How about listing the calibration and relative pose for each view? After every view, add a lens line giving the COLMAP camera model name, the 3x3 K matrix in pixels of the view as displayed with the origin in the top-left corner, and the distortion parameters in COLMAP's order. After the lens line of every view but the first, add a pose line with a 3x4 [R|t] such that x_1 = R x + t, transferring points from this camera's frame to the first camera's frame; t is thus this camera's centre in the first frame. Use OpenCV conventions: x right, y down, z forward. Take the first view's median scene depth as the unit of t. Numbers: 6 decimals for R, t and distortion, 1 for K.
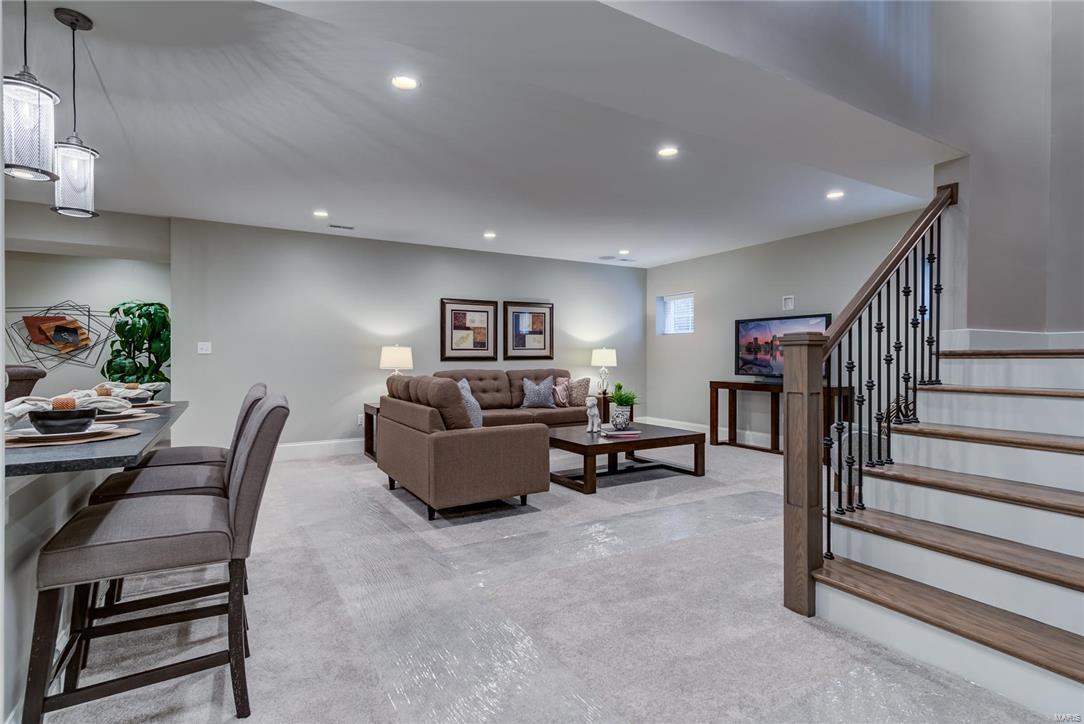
lens RADIAL K [[542.4, 0, 542.1], [0, 542.4, 358.3], [0, 0, 1]] dist [0.010829, -0.001835]
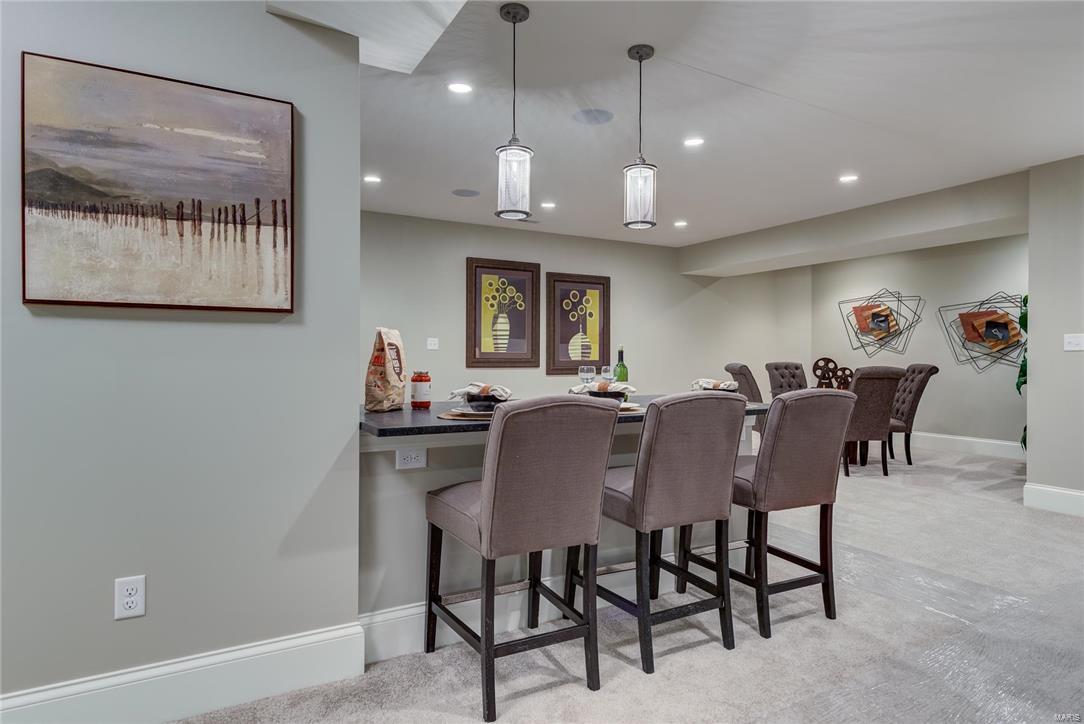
lens RADIAL K [[625.8, 0, 548.5], [0, 625.8, 360.7], [0, 0, 1]] dist [0.005443, 0.001689]
pose [[-0.000450, 0.008478, -0.999964, 0.149395], [-0.003692, 0.999957, 0.008479, -0.000588], [0.999993, 0.003695, -0.000419, 0.285558]]
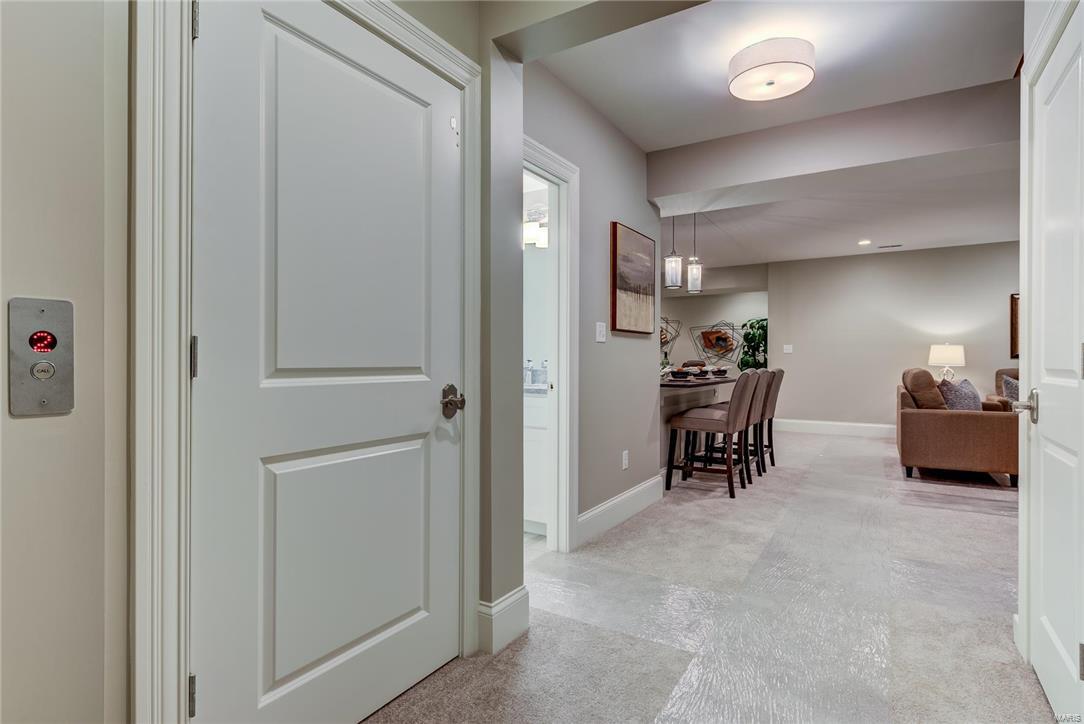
lens RADIAL K [[569.1, 0, 536.6], [0, 569.1, 357.6], [0, 0, 1]] dist [0.003297, 0.003380]
pose [[0.474479, -0.003377, -0.880260, 0.333784], [0.001336, 0.999994, -0.003116, 0.006493], [0.880266, 0.000302, 0.474481, -0.258611]]
